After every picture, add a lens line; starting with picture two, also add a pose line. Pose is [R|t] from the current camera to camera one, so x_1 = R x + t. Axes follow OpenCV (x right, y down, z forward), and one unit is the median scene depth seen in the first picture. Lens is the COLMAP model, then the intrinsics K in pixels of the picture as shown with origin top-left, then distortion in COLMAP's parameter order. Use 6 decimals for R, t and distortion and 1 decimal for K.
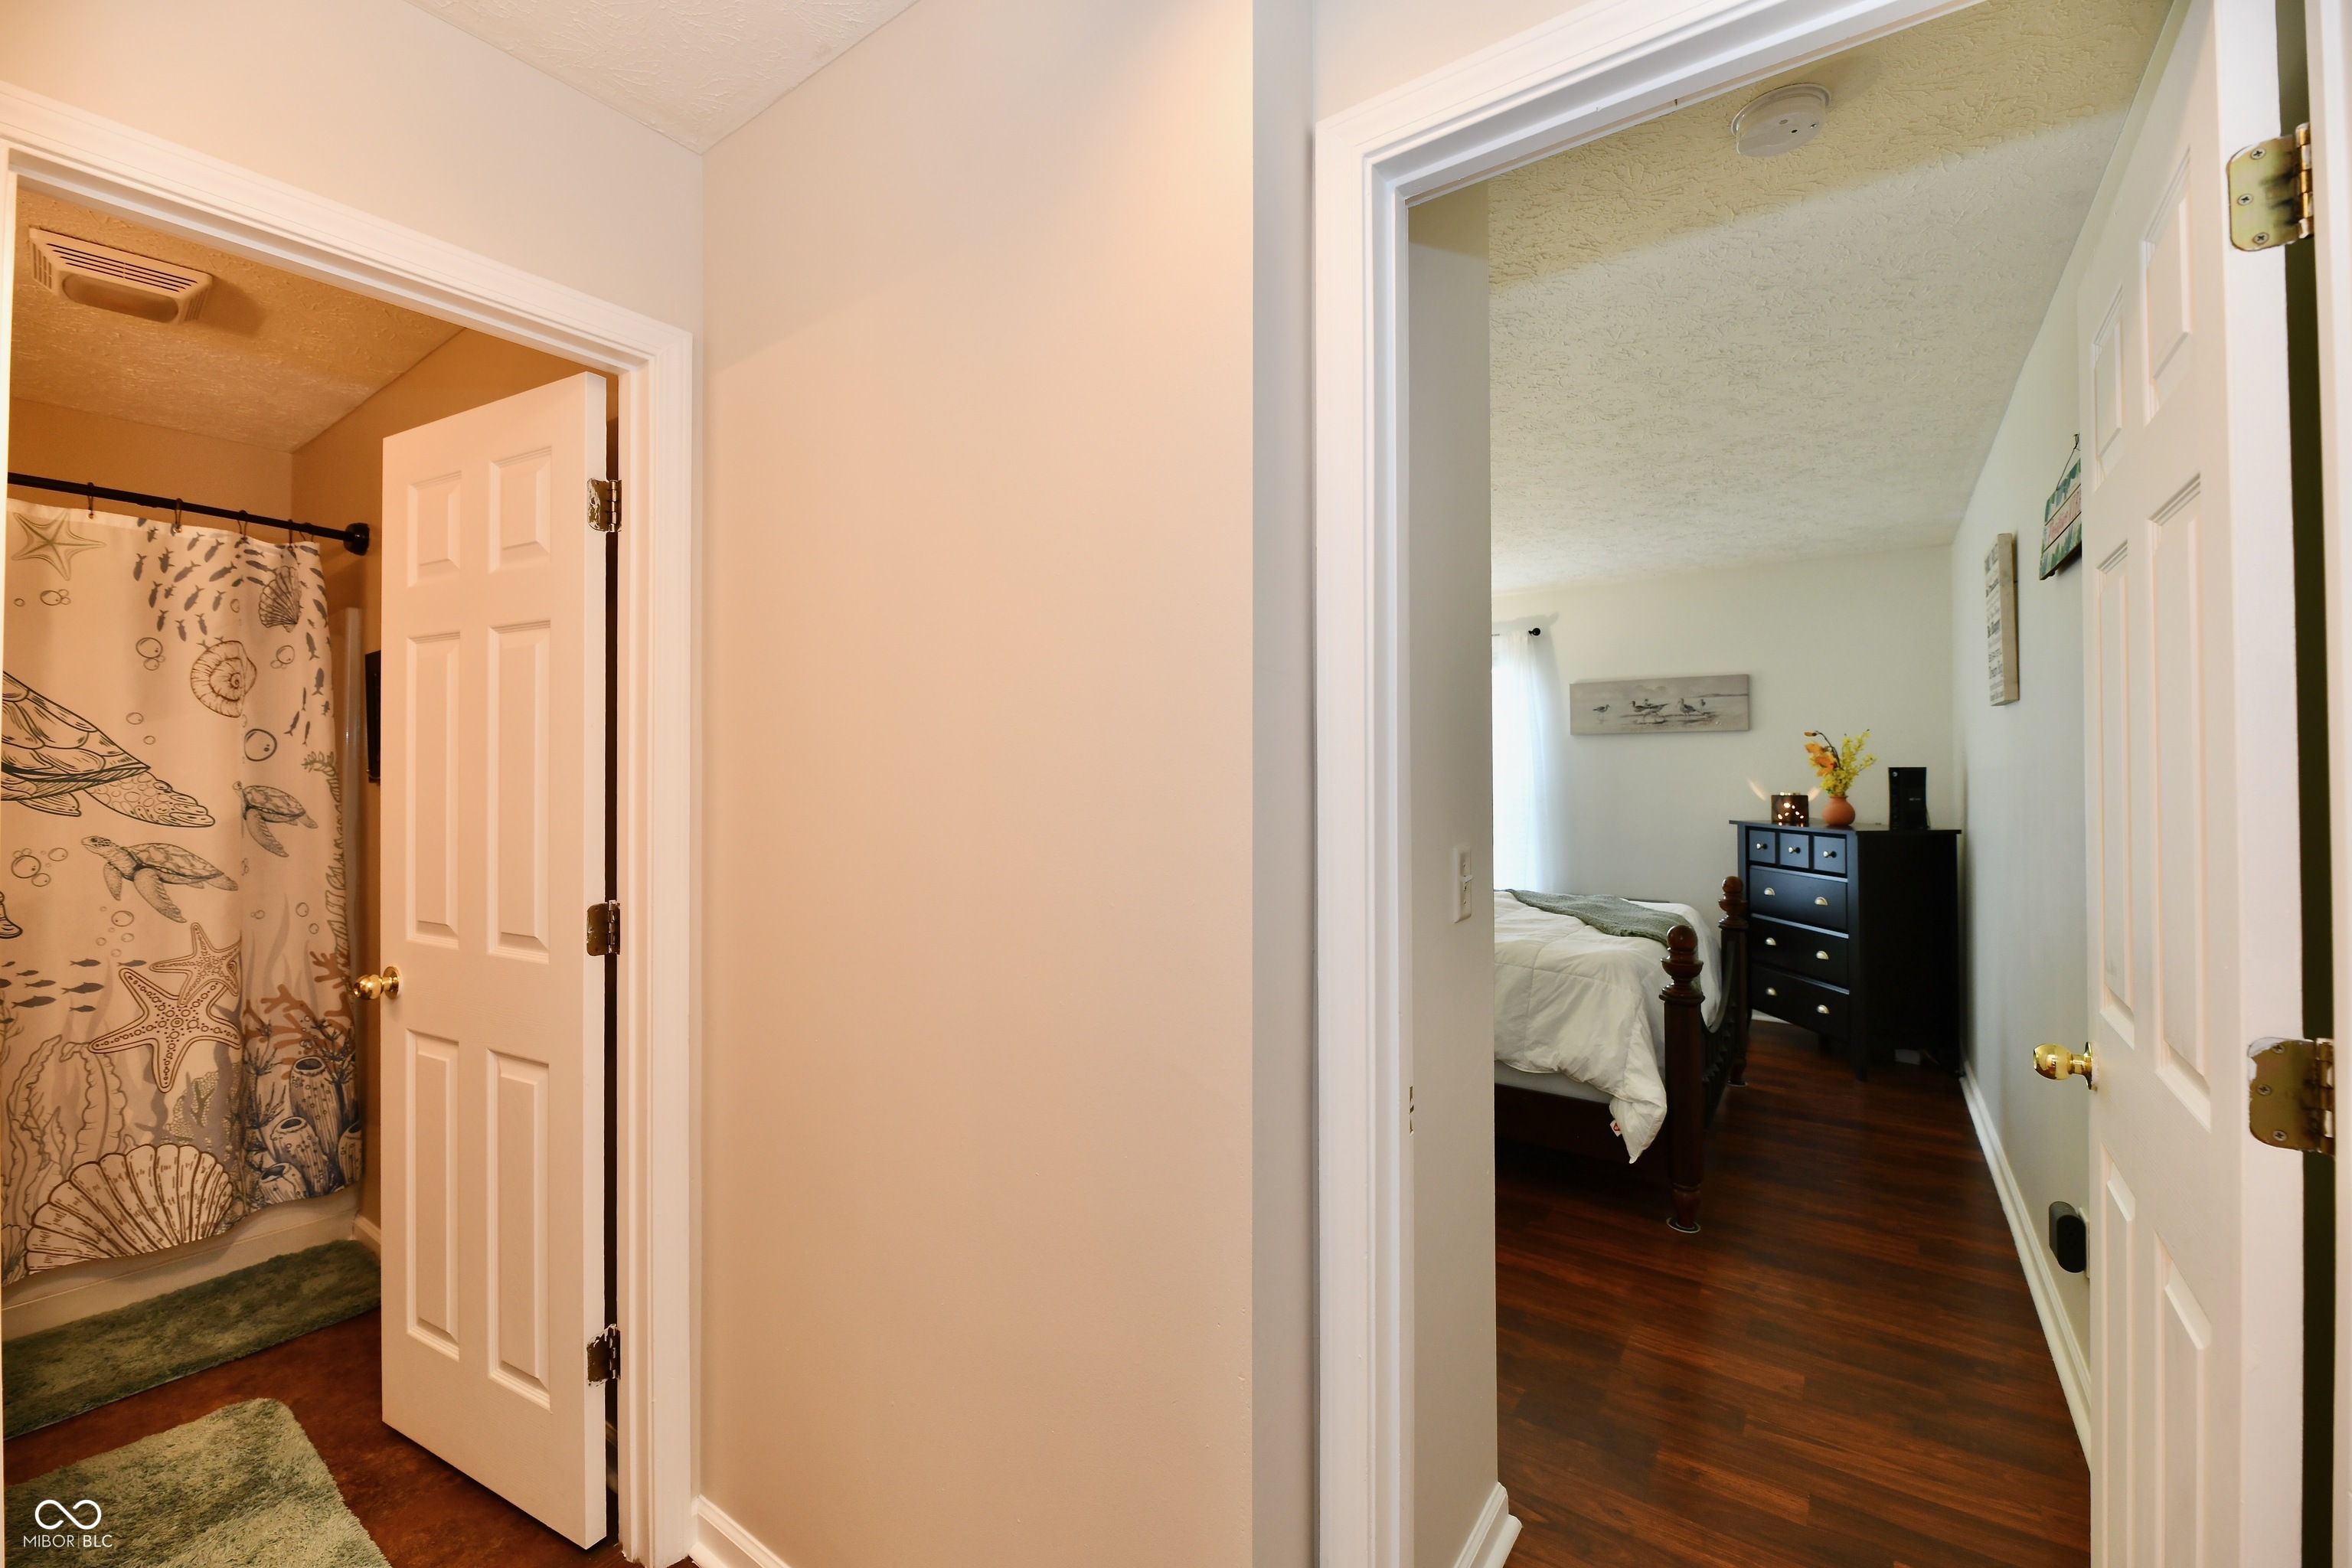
lens RADIAL K [[965.1, 0, 1170.8], [0, 965.1, 770.0], [0, 0, 1]] dist [-0.005511, -0.001593]
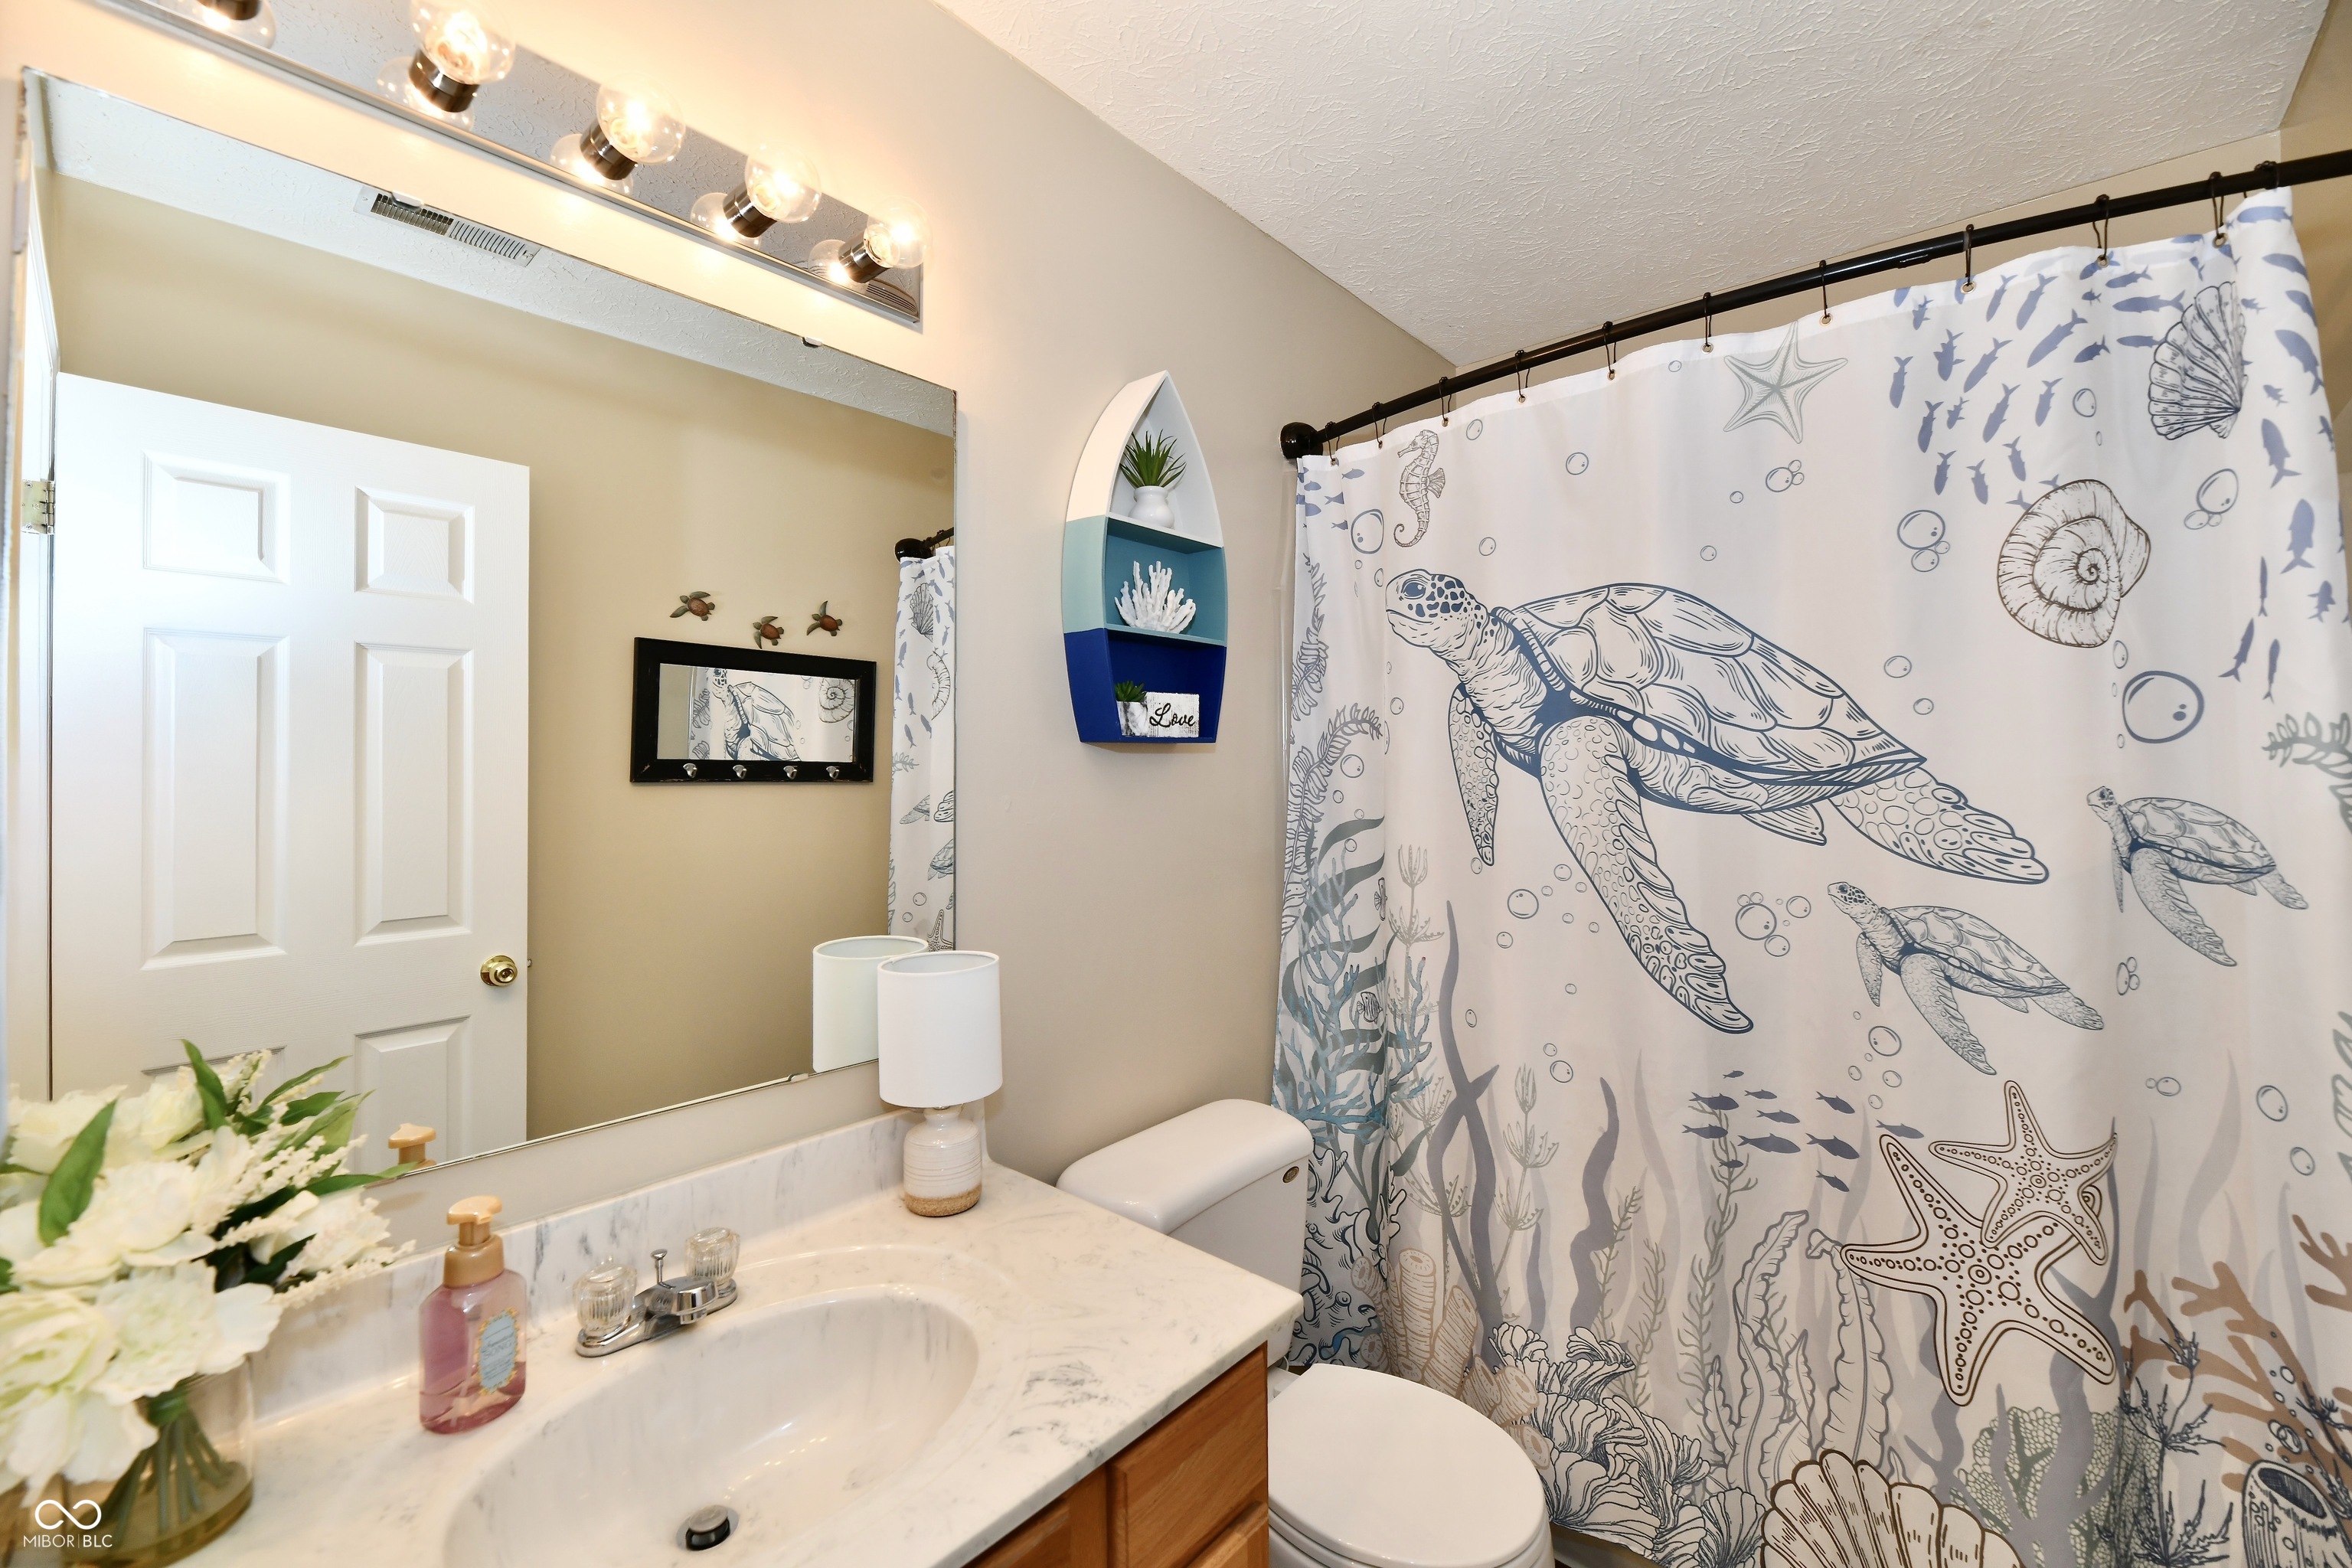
lens RADIAL K [[965.1, 0, 1174.1], [0, 965.1, 753.8], [0, 0, 1]] dist [-0.005511, -0.001593]
pose [[-0.094341, -0.012420, -0.995462, -0.469158], [0.007252, 0.999887, -0.013162, -0.001583], [0.995513, -0.008461, -0.094241, 0.592313]]
